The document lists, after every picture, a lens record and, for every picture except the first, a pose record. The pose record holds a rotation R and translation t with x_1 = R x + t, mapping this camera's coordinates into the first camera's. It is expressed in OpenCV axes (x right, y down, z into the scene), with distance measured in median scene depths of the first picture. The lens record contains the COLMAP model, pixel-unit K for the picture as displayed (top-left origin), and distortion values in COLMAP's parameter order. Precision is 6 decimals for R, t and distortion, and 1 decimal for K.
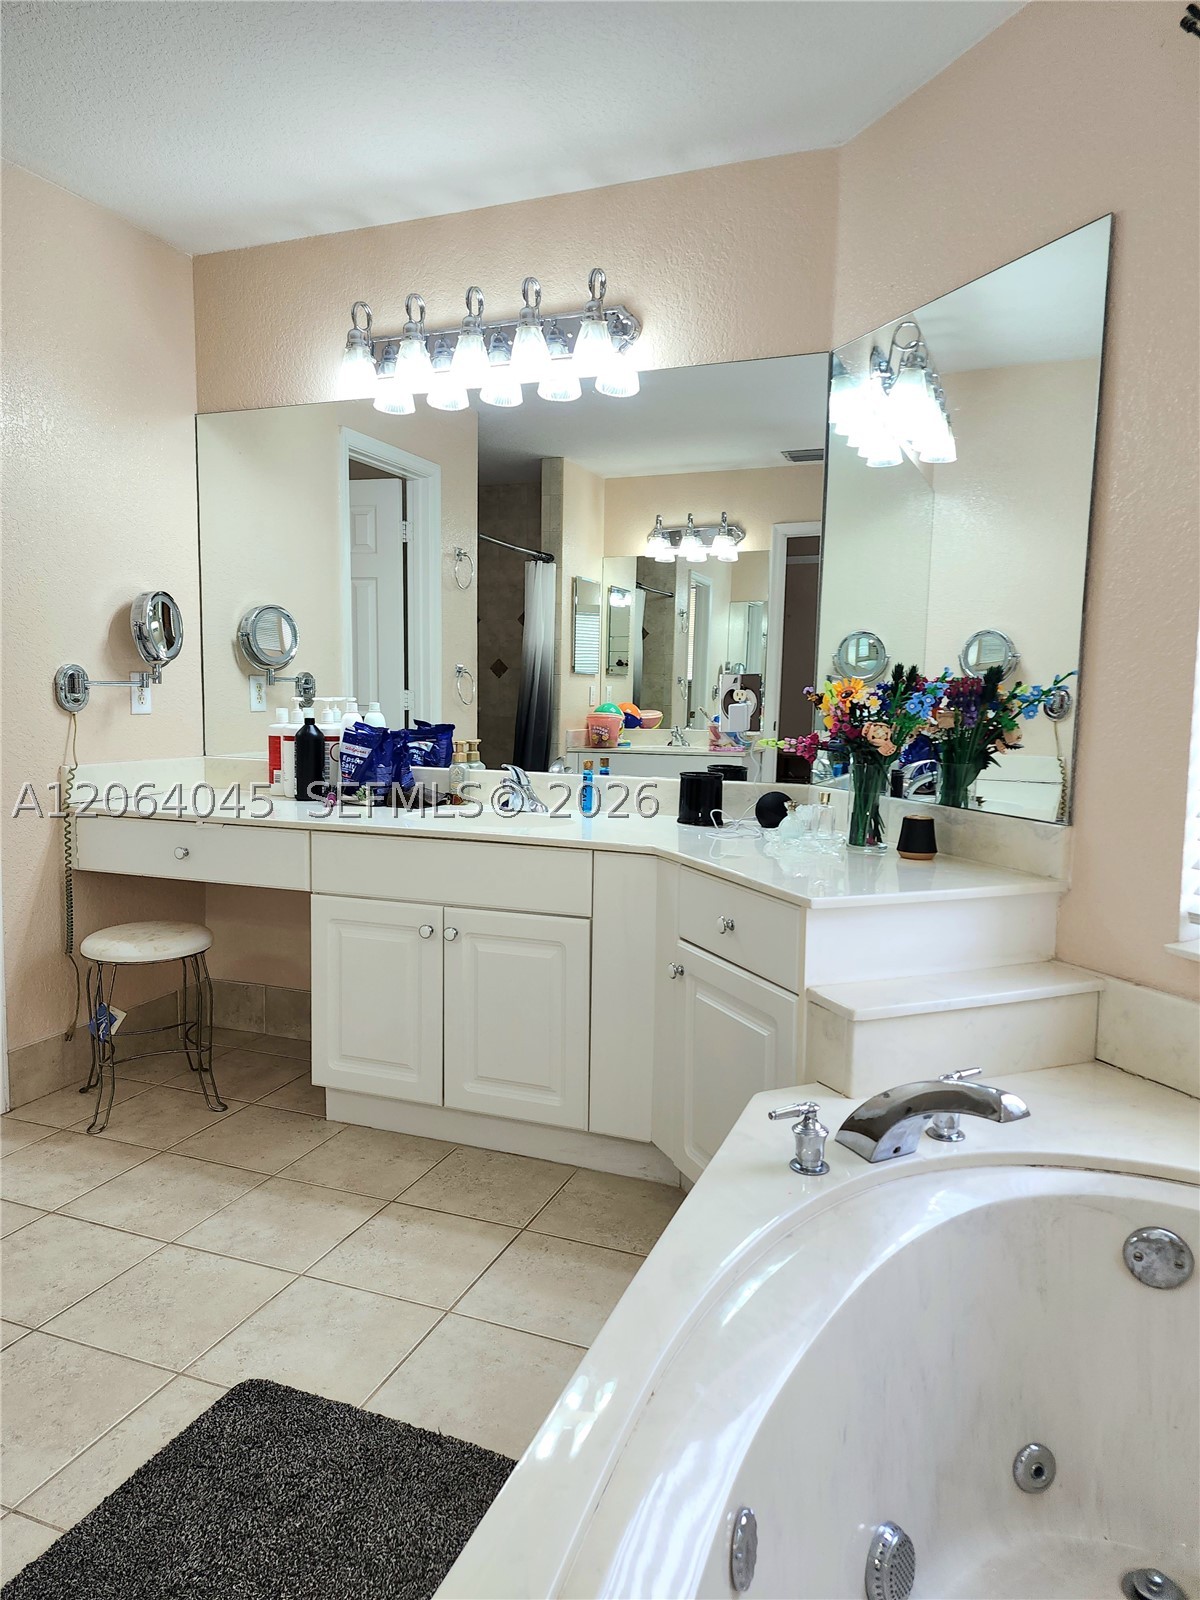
lens RADIAL K [[1064.9, 0, 599.2], [0, 1064.9, 803.7], [0, 0, 1]] dist [0.024834, 0.001437]
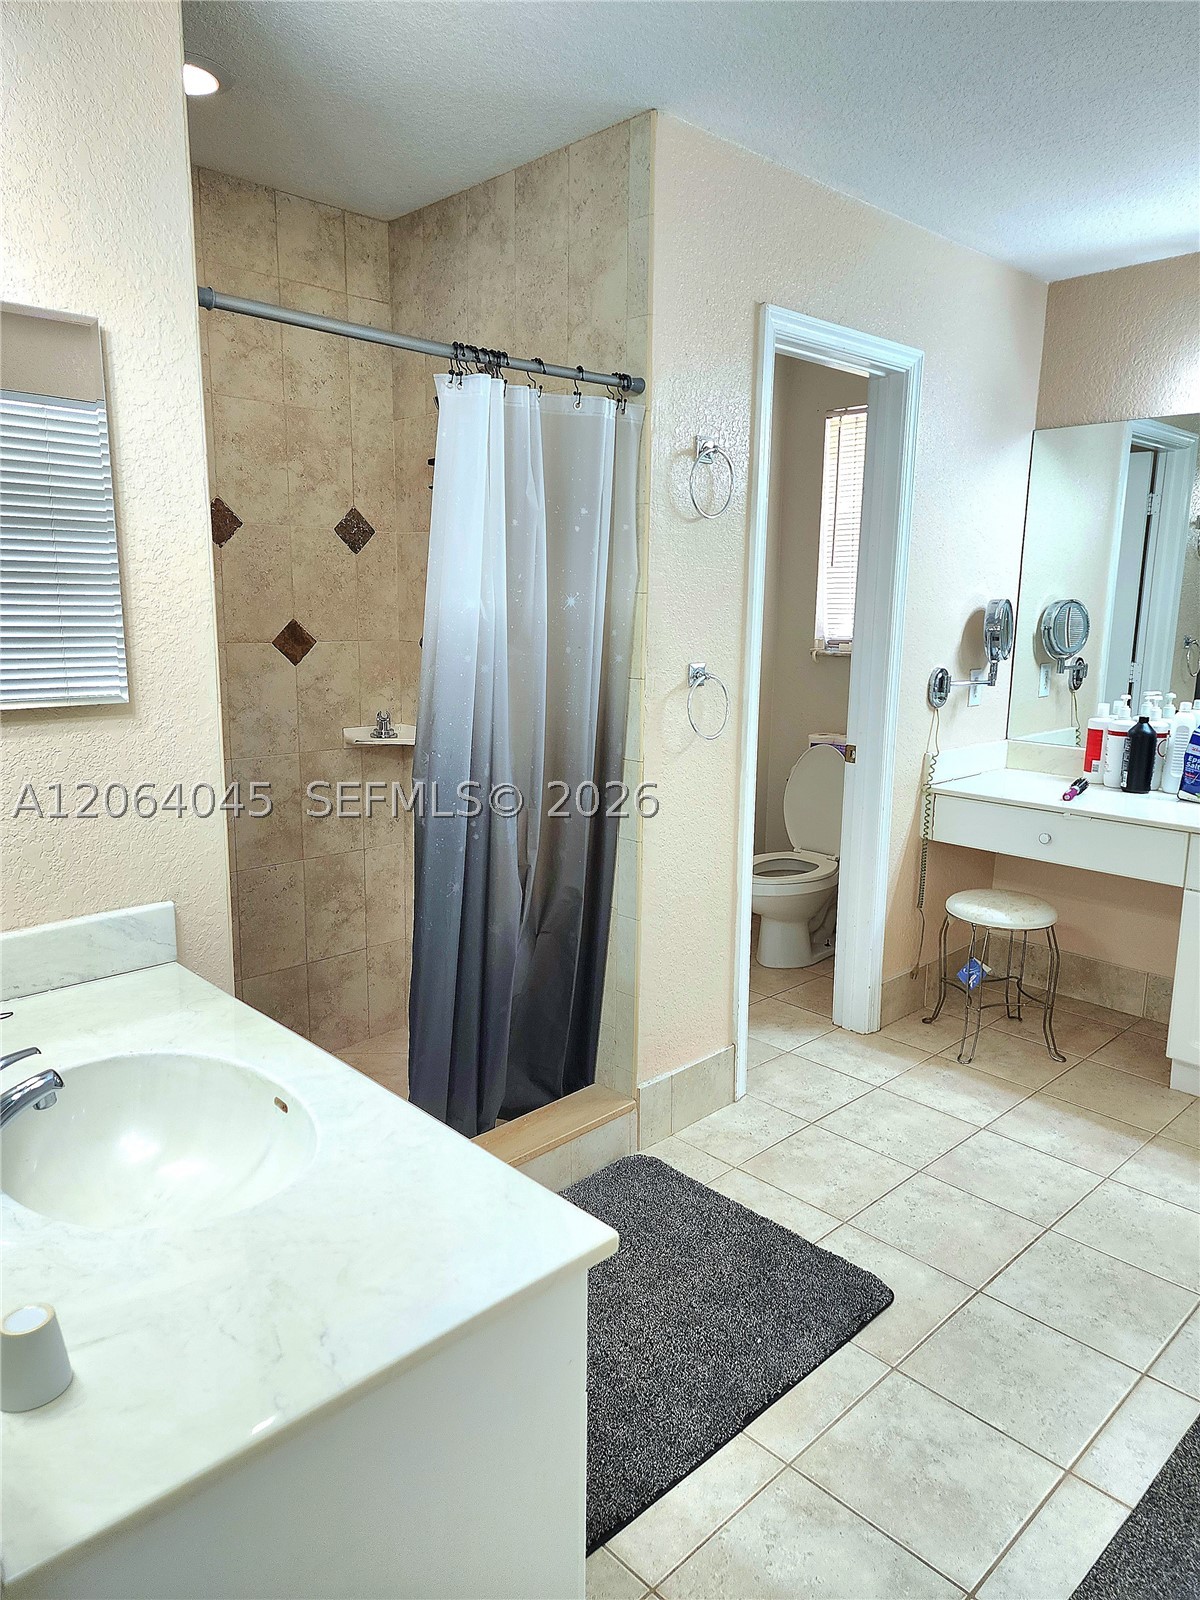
lens RADIAL K [[1064.9, 0, 599.0], [0, 1064.9, 795.8], [0, 0, 1]] dist [0.024834, 0.001437]
pose [[0.903312, 0.074720, -0.422426, -0.322482], [-0.042793, 0.995497, 0.084580, -0.072415], [0.426844, -0.058326, 0.902443, -0.231664]]
